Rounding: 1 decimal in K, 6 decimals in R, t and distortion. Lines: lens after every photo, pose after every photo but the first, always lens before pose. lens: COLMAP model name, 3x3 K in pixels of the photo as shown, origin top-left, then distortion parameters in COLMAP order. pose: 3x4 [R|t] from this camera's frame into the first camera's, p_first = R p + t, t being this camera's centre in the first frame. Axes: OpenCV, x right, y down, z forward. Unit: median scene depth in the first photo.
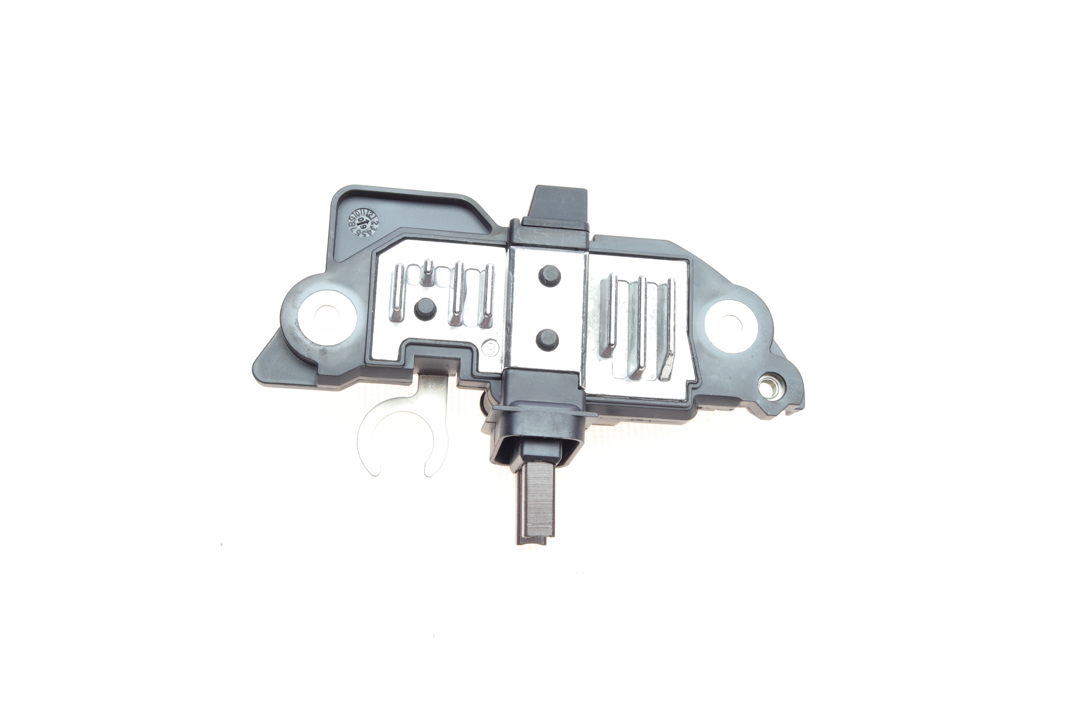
lens RADIAL K [[1254.7, 0, 540.0], [0, 1254.7, 360.0], [0, 0, 1]] dist [0.004339, 0.001347]
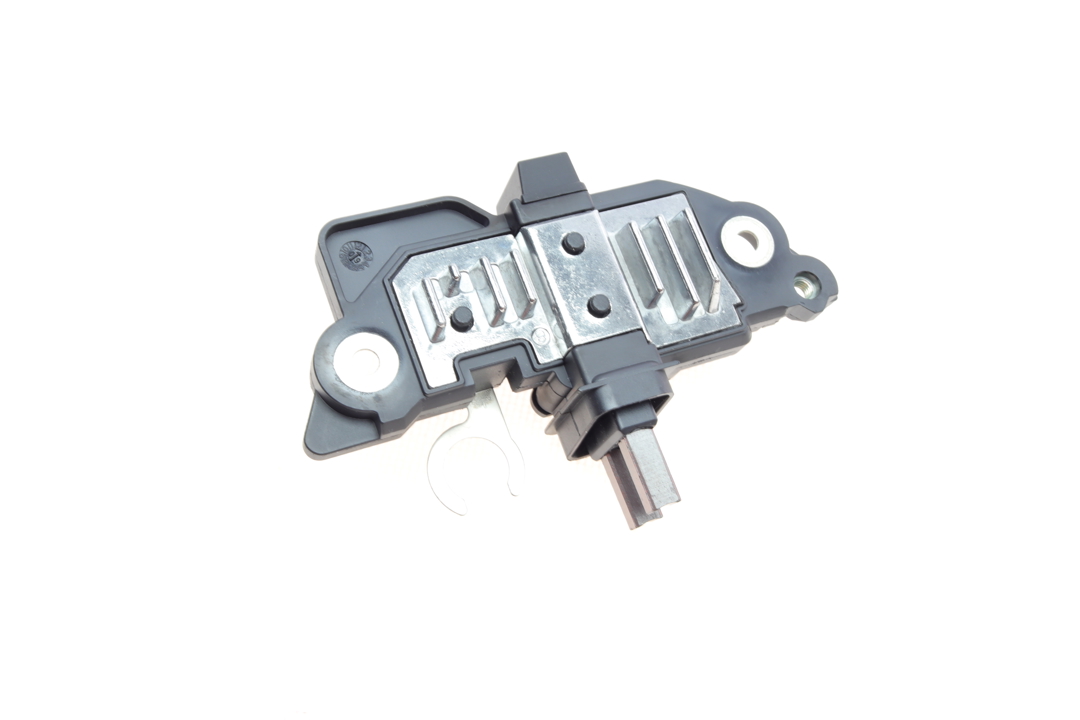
lens RADIAL K [[1254.7, 0, 540.0], [0, 1254.7, 360.0], [0, 0, 1]] dist [0.004339, 0.001347]
pose [[0.913318, -0.327158, 0.242522, -0.268220], [0.341639, 0.939639, -0.019026, 0.023882], [-0.221659, 0.100232, 0.969959, 0.099819]]
